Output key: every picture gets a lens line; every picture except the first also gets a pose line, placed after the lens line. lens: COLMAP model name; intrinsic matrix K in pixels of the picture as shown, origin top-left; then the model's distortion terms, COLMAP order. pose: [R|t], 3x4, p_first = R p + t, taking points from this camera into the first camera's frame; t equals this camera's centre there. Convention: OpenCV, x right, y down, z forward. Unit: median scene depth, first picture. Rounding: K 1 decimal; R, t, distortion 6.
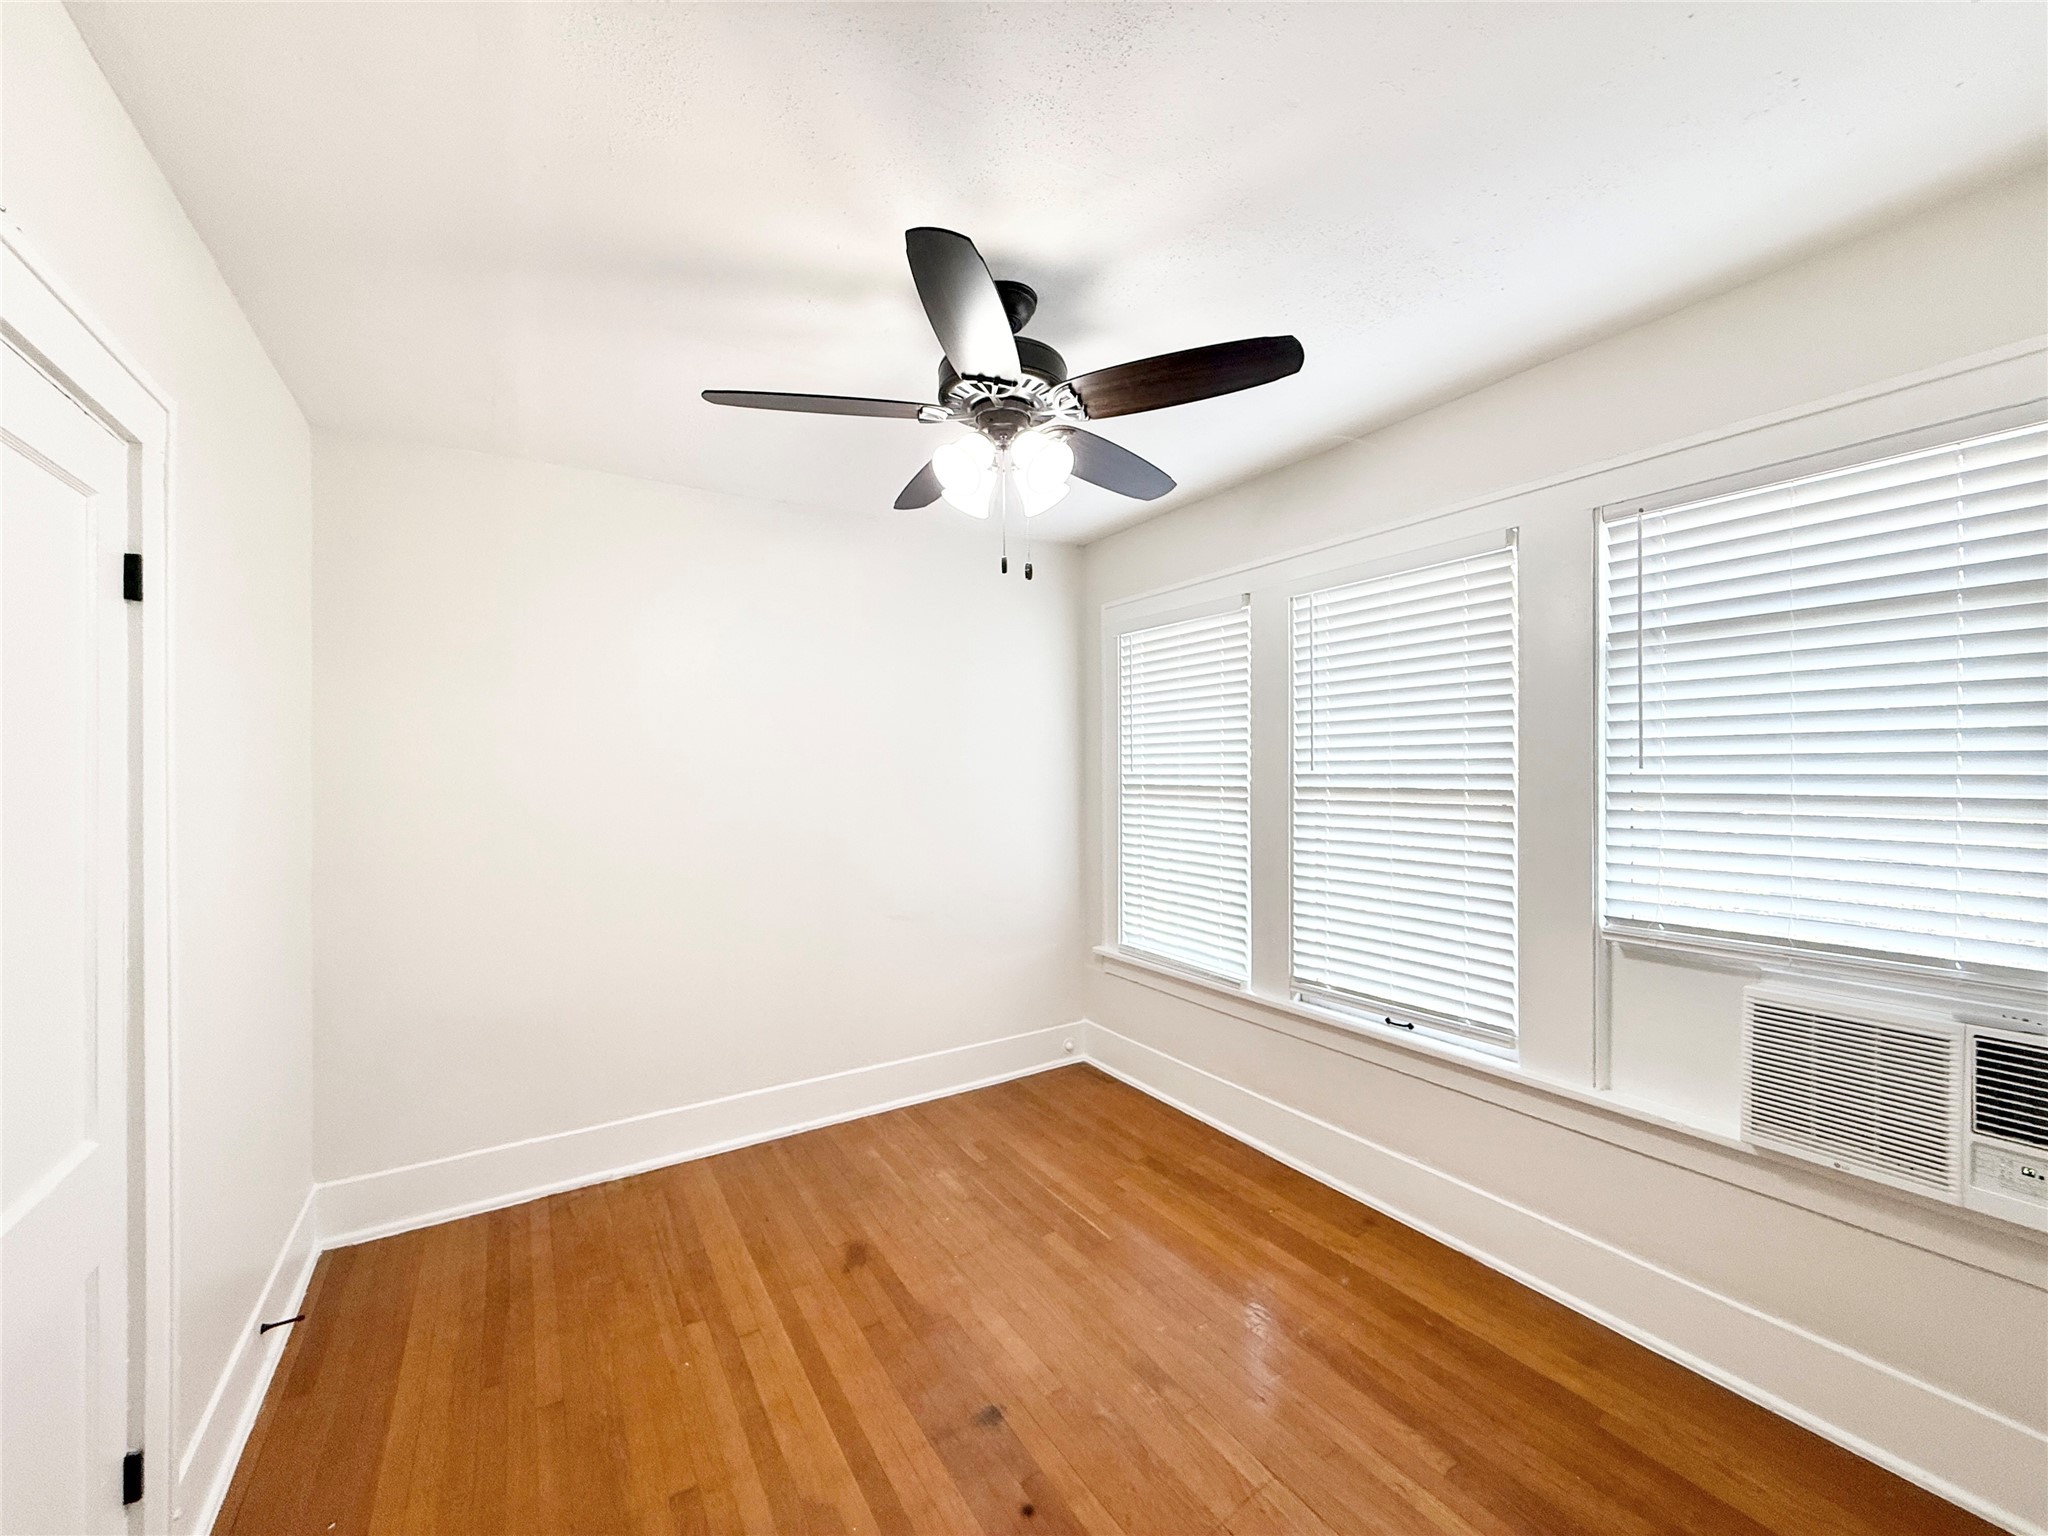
lens RADIAL K [[822.8, 0, 1018.9], [0, 822.8, 767.3], [0, 0, 1]] dist [0.001164, -0.000048]
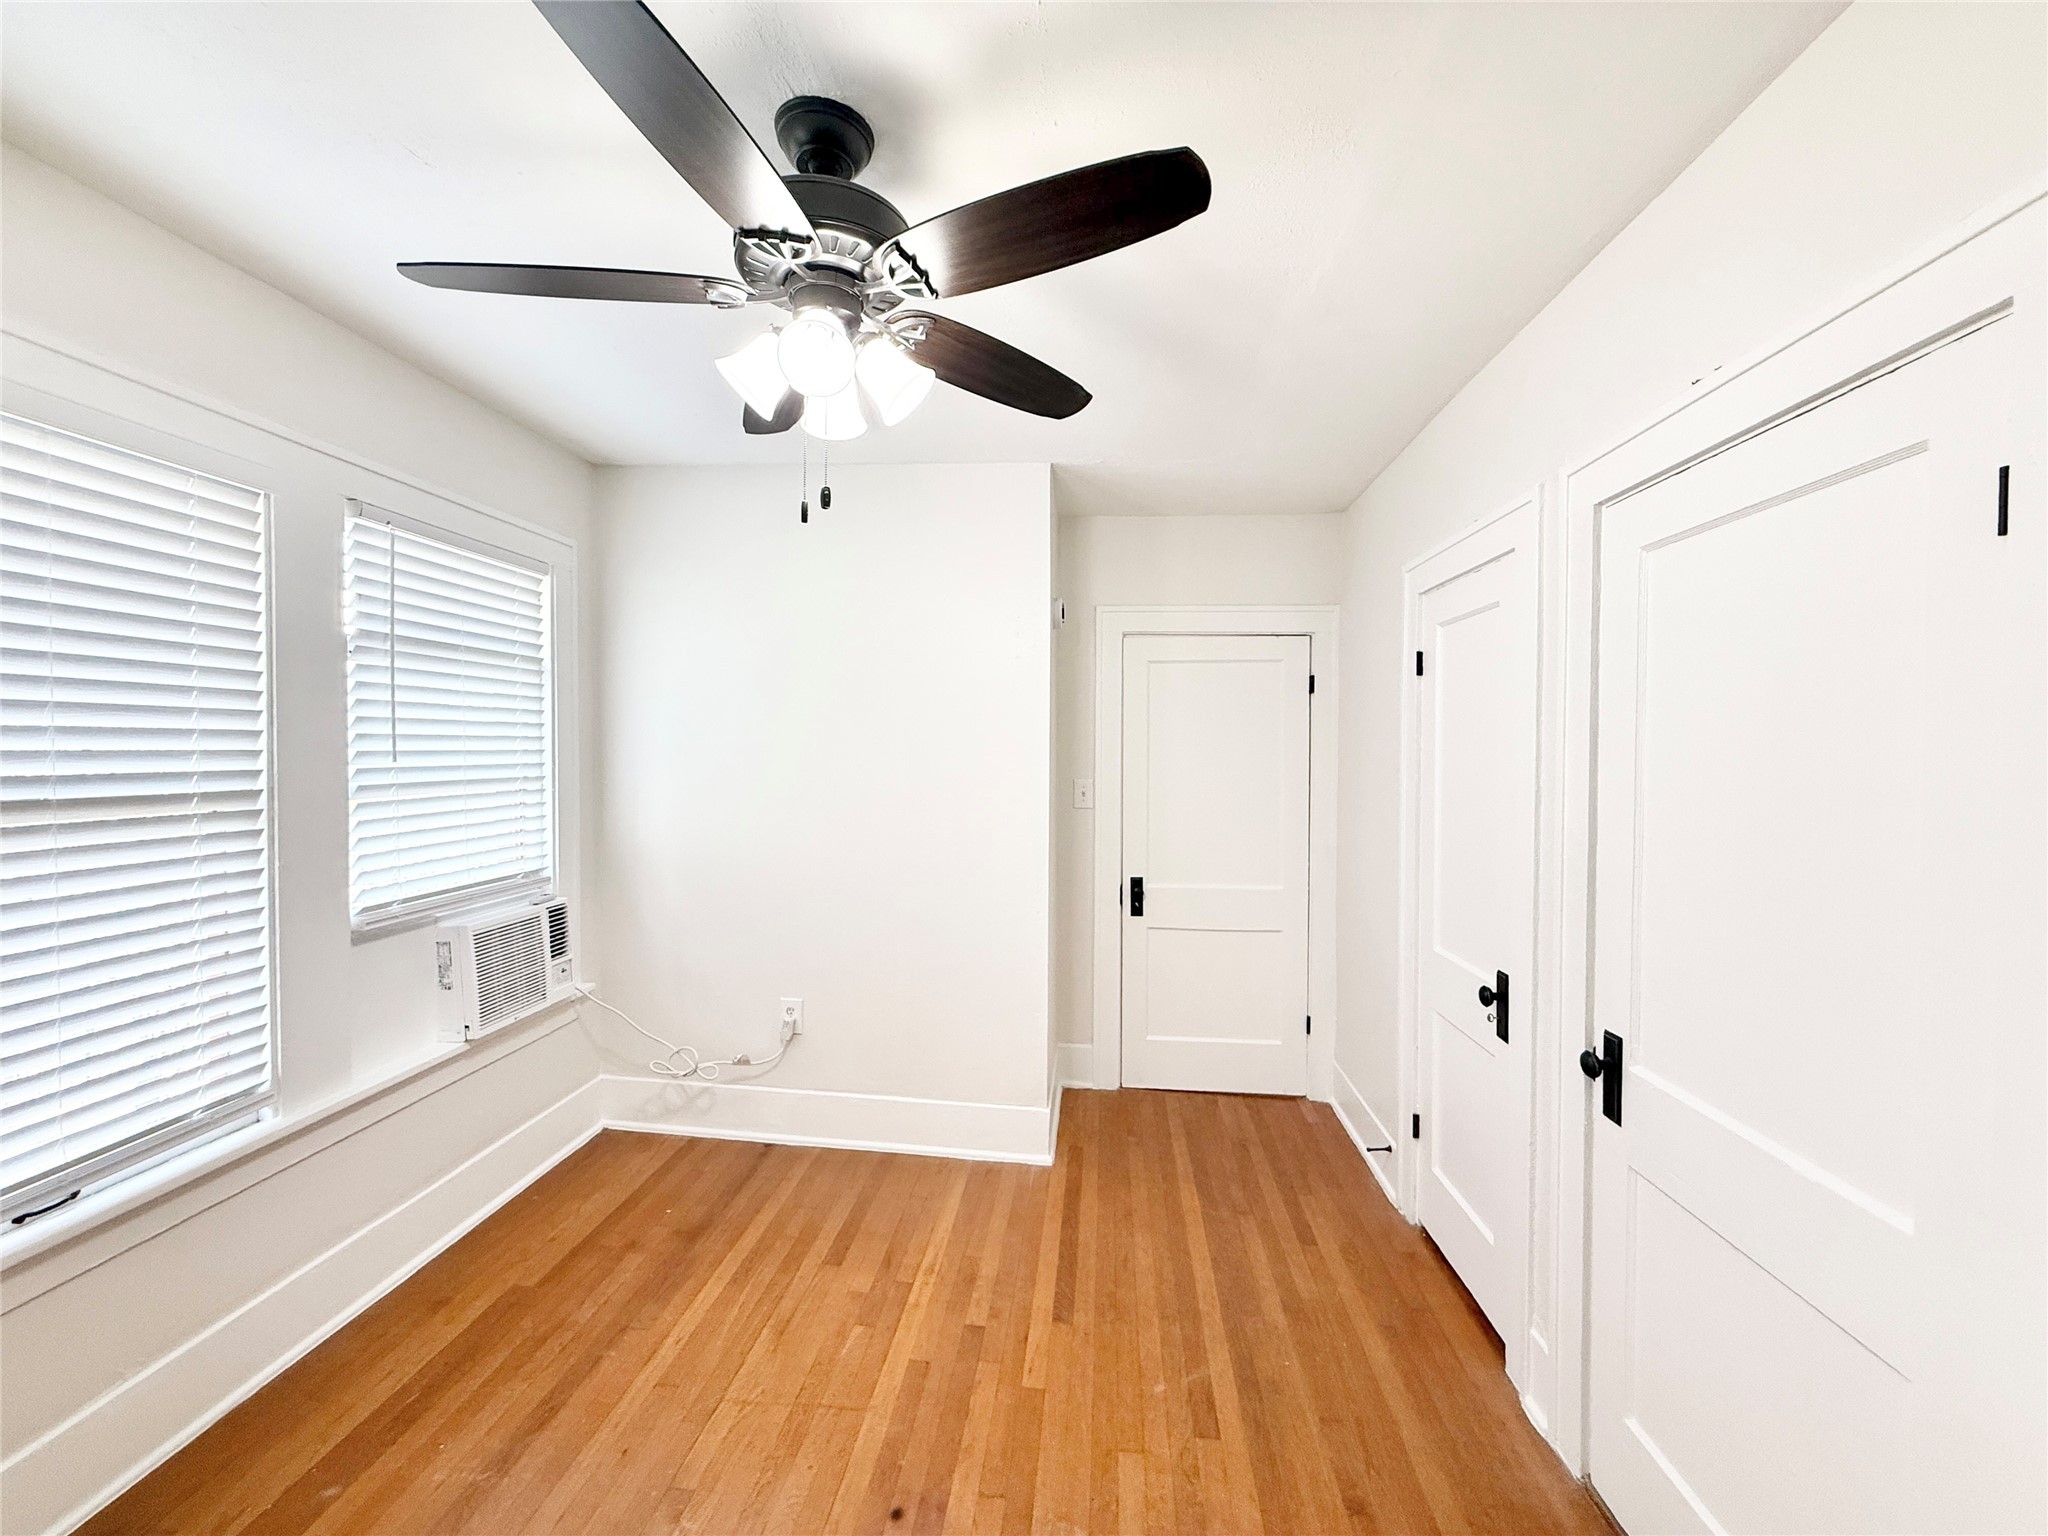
lens RADIAL K [[822.8, 0, 1018.9], [0, 822.8, 767.3], [0, 0, 1]] dist [0.001164, -0.000048]
pose [[-0.795186, -0.012067, 0.606245, -0.562235], [-0.002248, 0.999854, 0.016953, -0.011816], [-0.606361, 0.012118, -0.795097, 1.363988]]
